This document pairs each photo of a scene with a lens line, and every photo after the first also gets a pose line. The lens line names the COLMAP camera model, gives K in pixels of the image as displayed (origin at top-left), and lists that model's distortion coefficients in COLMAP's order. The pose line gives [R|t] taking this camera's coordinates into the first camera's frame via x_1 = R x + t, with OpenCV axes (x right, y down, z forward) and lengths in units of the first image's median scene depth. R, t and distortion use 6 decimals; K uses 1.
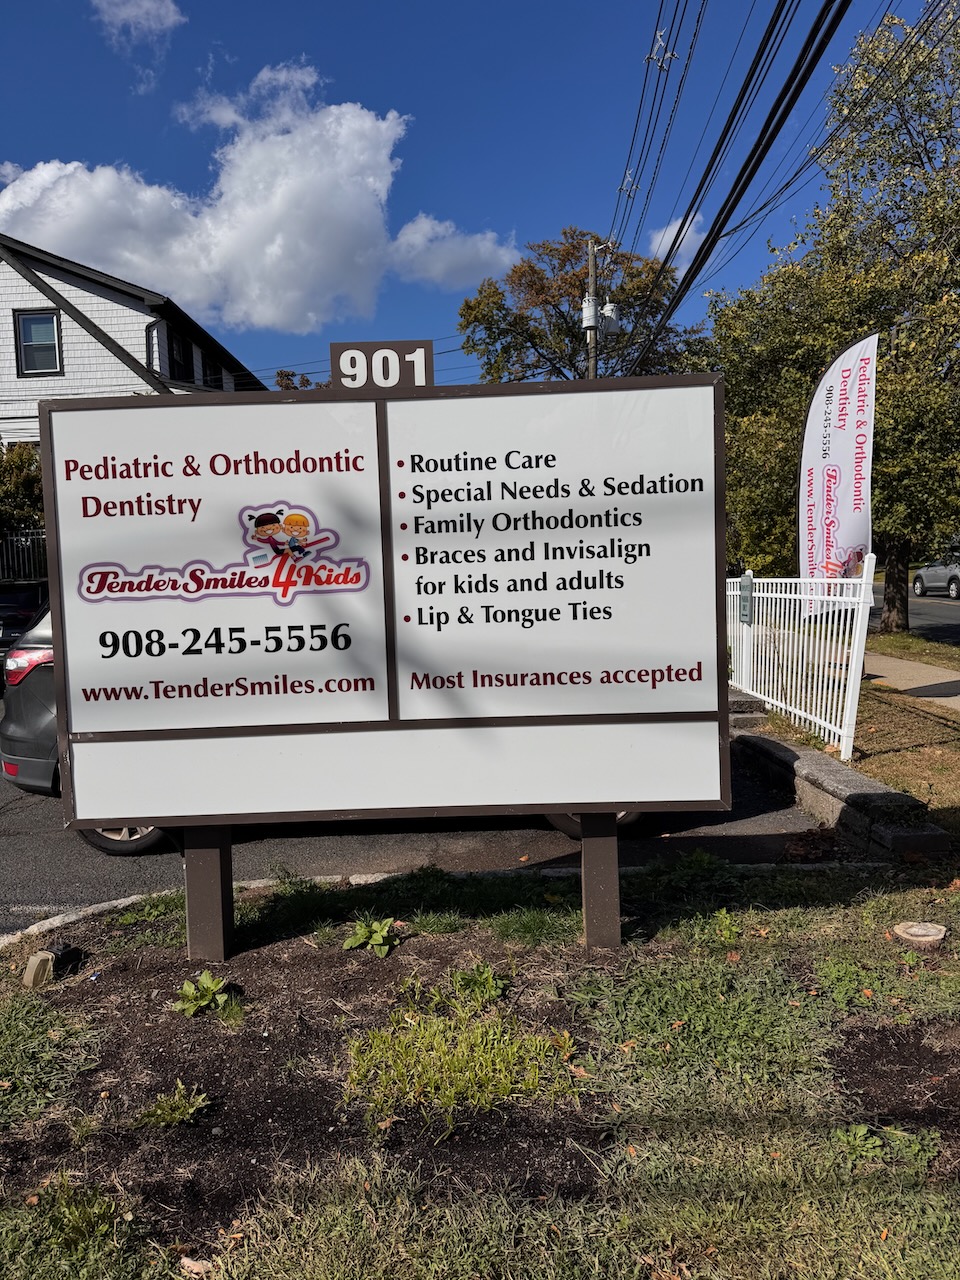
lens RADIAL K [[893.2, 0, 480.0], [0, 893.2, 640.0], [0, 0, 1]] dist [0.172899, -0.259180]
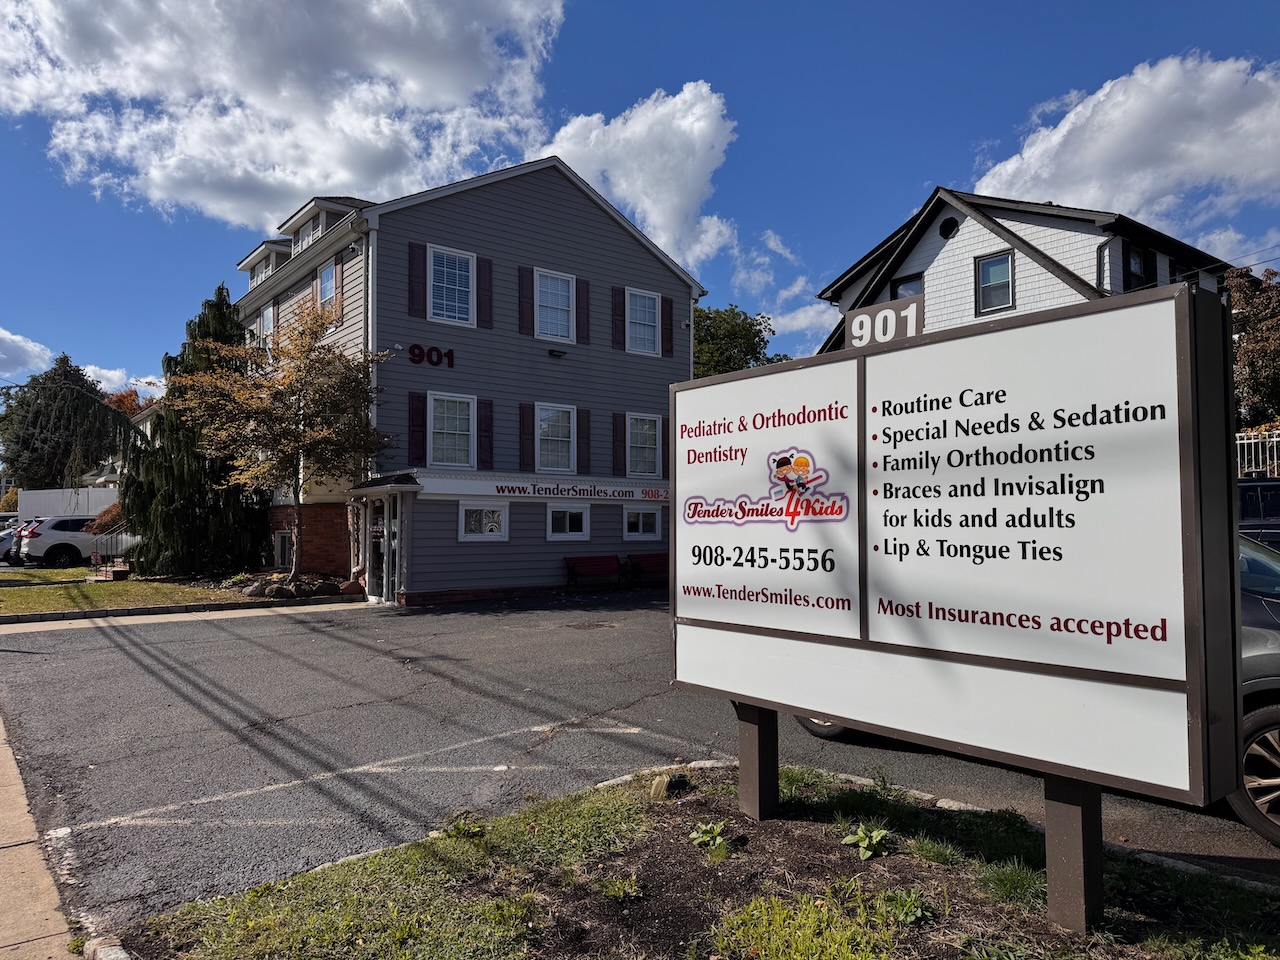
lens RADIAL K [[893.2, 0, 640.0], [0, 893.2, 480.0], [0, 0, 1]] dist [0.172899, -0.259180]
pose [[0.634153, -0.005819, -0.773186, 0.595144], [-0.062683, 0.996293, -0.058910, -0.023563], [0.770663, 0.085824, 0.631437, 0.069468]]
